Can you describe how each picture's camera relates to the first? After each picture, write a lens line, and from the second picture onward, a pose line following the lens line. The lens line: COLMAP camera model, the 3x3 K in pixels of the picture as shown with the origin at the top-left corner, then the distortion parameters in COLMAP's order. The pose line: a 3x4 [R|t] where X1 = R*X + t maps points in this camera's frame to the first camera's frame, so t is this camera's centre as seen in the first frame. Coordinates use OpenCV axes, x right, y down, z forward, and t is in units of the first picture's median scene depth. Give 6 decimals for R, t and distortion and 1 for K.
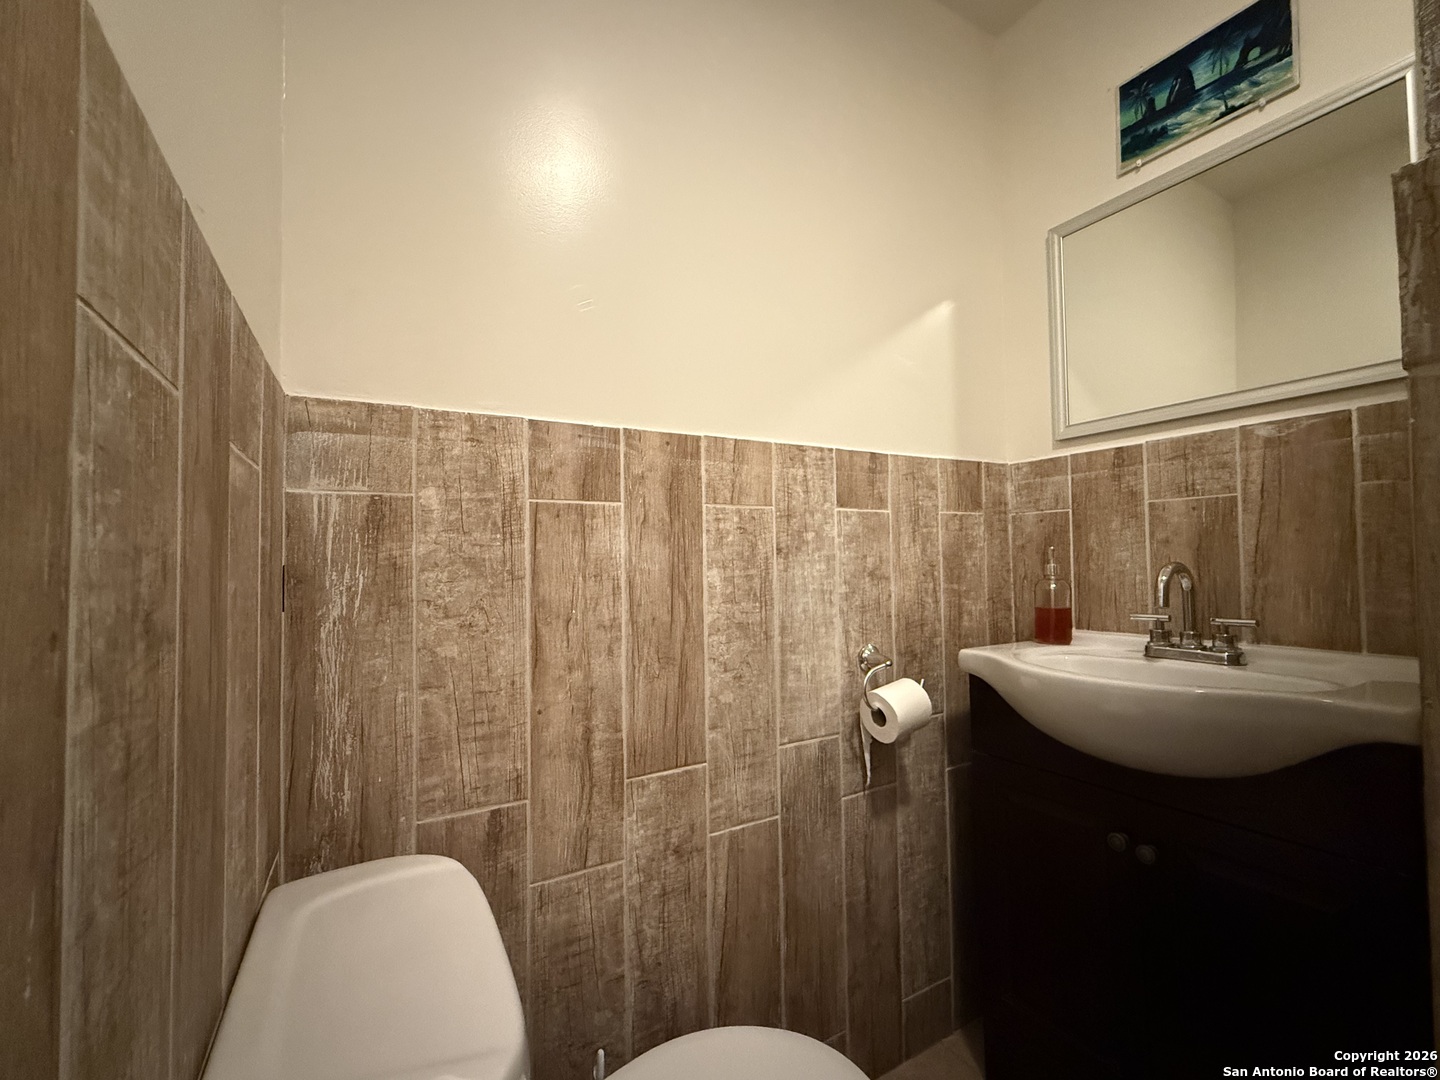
lens RADIAL K [[619.4, 0, 717.3], [0, 619.4, 541.6], [0, 0, 1]] dist [-0.000894, 0.000277]
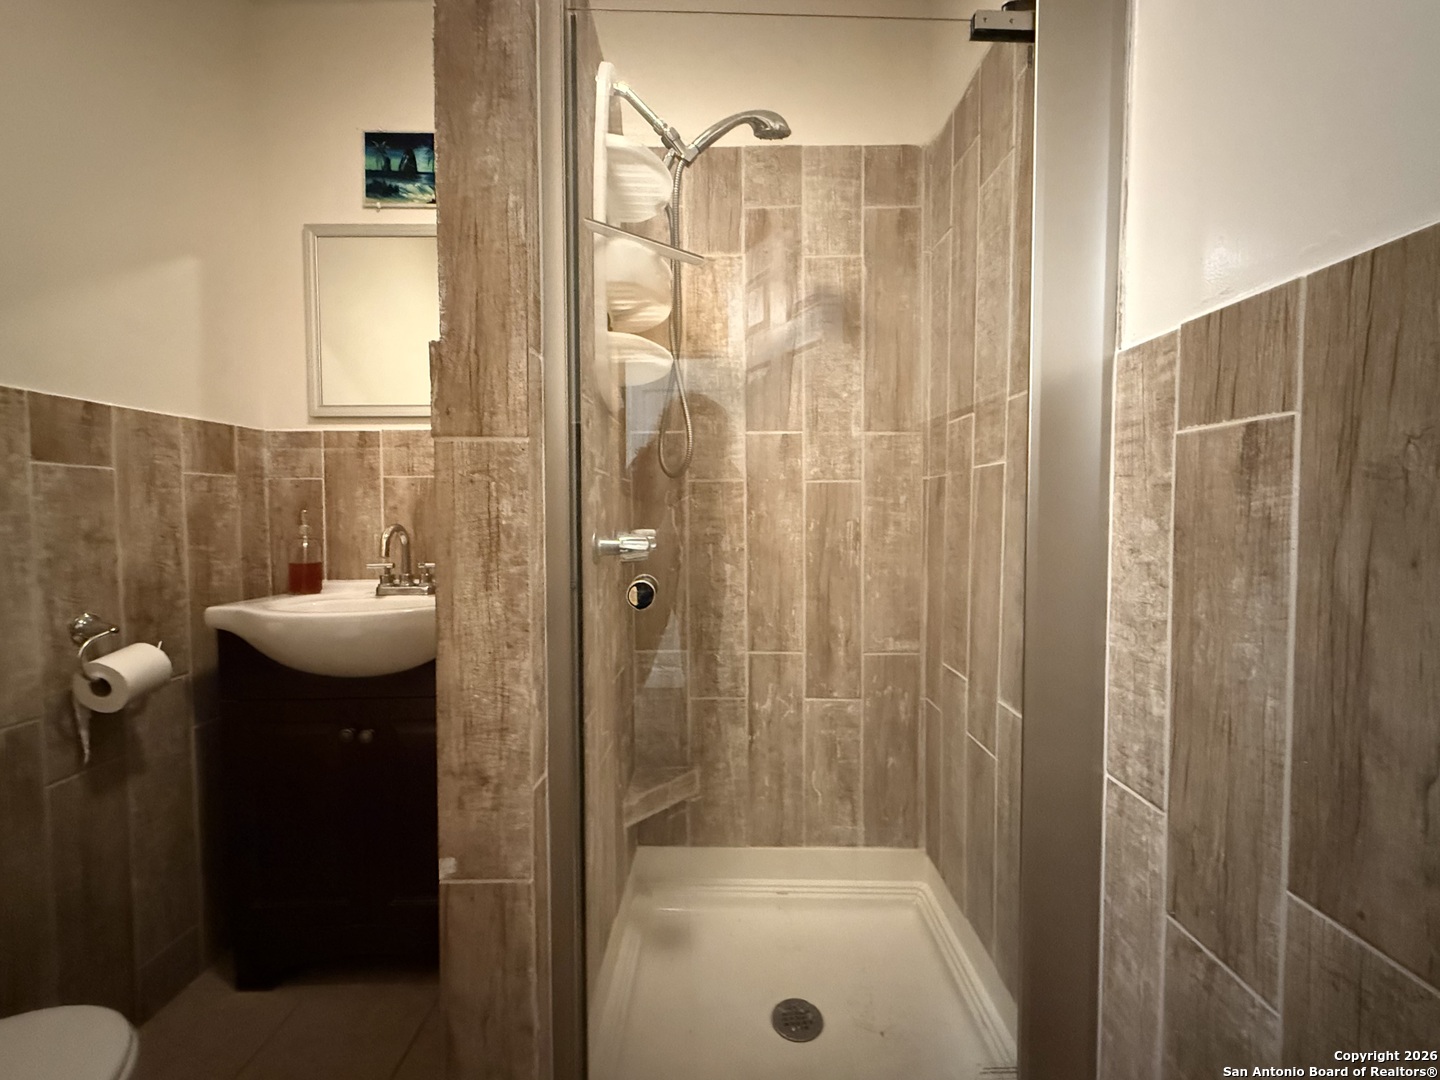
lens RADIAL K [[619.4, 0, 716.3], [0, 619.4, 540.1], [0, 0, 1]] dist [-0.000894, 0.000277]
pose [[0.507848, -0.022289, 0.861158, -0.064159], [-0.031867, 0.998495, 0.044636, -0.012518], [-0.860857, -0.050111, 0.506373, -0.251423]]
